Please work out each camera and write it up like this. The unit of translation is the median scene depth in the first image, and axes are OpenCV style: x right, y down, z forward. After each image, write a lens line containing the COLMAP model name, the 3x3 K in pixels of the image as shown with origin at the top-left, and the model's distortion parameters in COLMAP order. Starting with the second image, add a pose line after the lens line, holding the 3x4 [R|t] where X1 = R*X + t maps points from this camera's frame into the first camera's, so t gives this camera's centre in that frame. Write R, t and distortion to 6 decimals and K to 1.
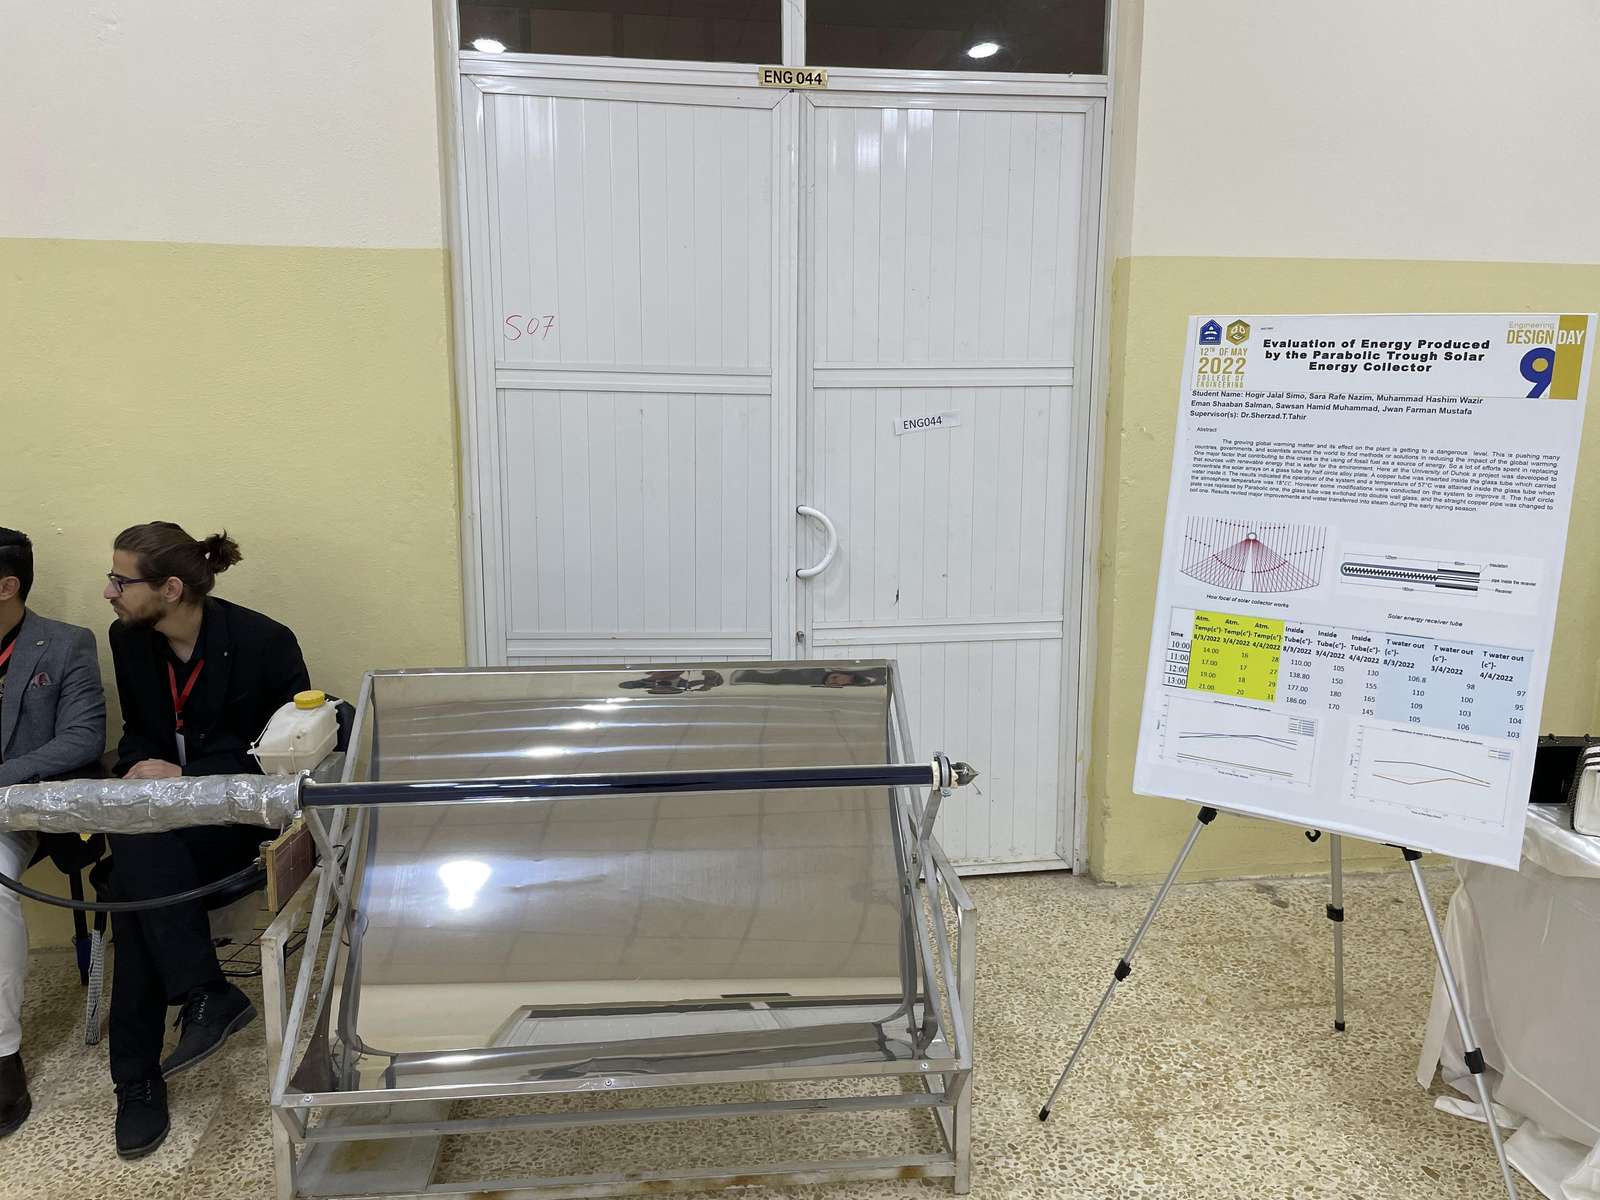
lens RADIAL K [[1195.4, 0, 794.3], [0, 1195.4, 583.0], [0, 0, 1]] dist [0.081331, -0.120157]
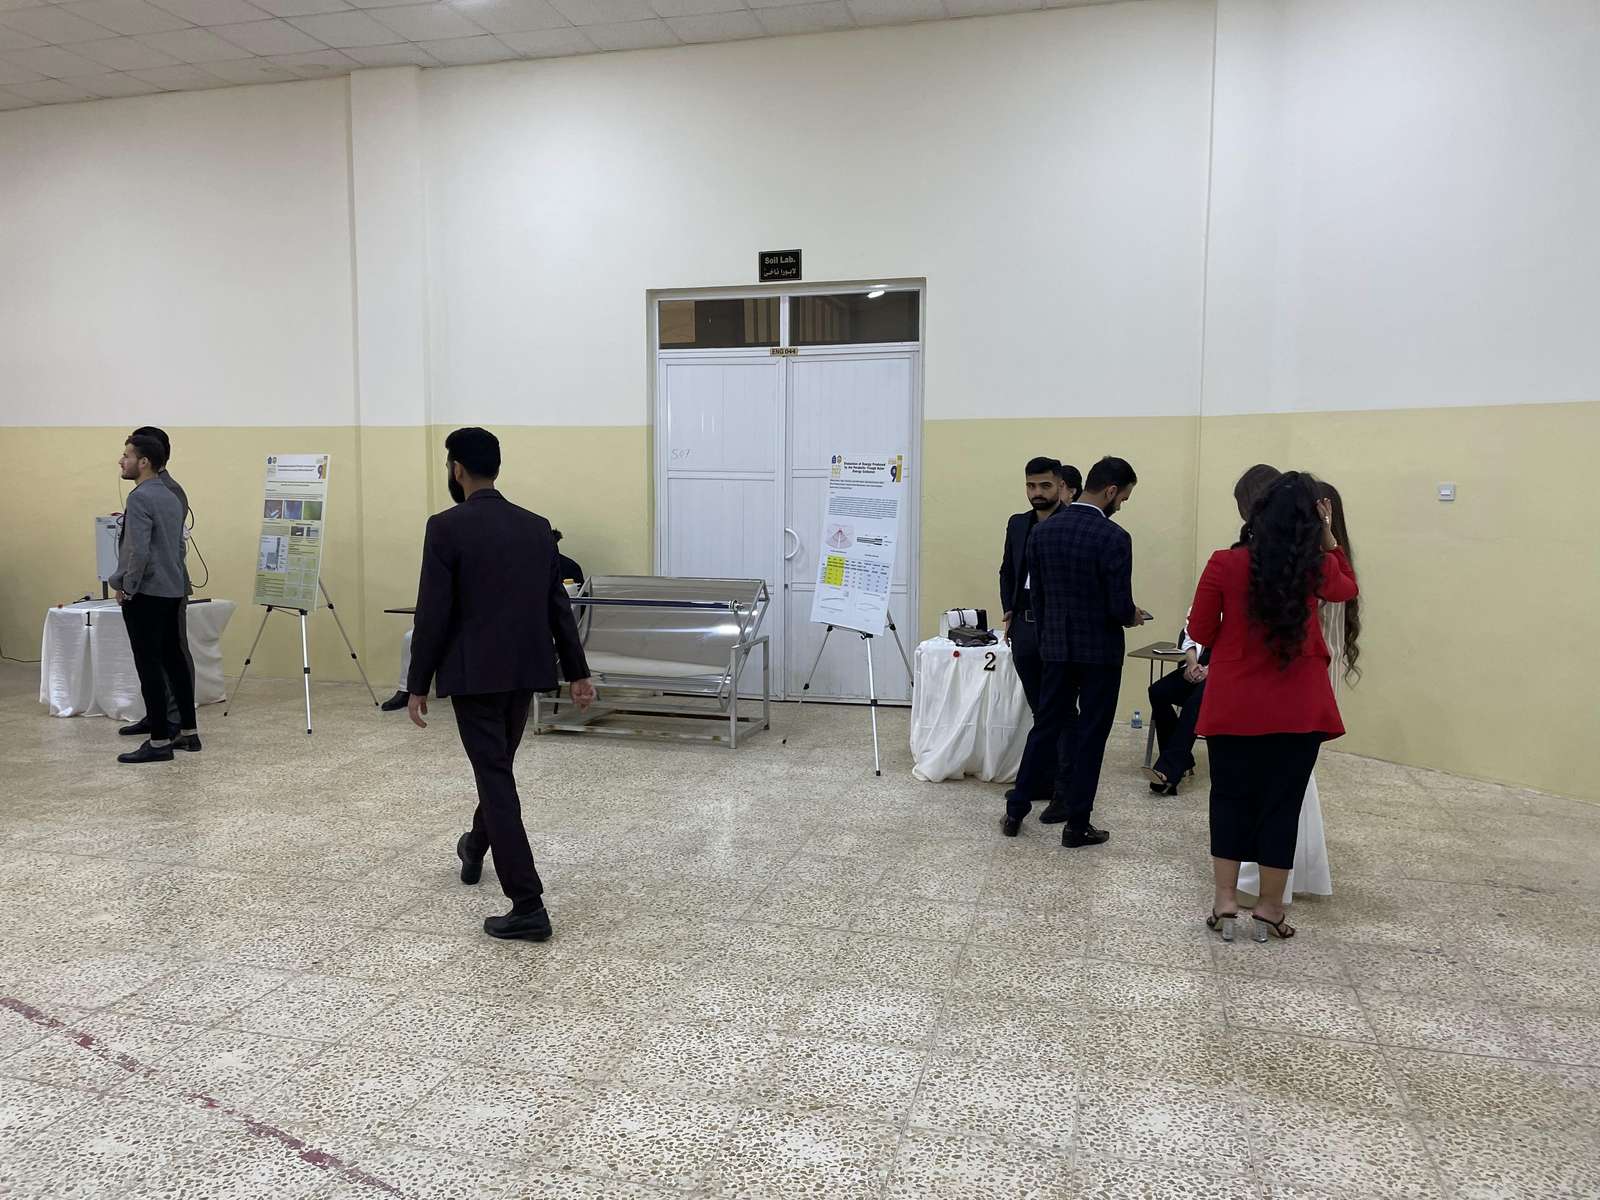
lens RADIAL K [[1195.4, 0, 794.3], [0, 1195.4, 583.0], [0, 0, 1]] dist [0.081331, -0.120157]
pose [[0.913937, 0.035361, -0.404313, 1.076103], [-0.064317, 0.996228, -0.058256, 0.197179], [0.400728, 0.079246, 0.912763, -1.232248]]
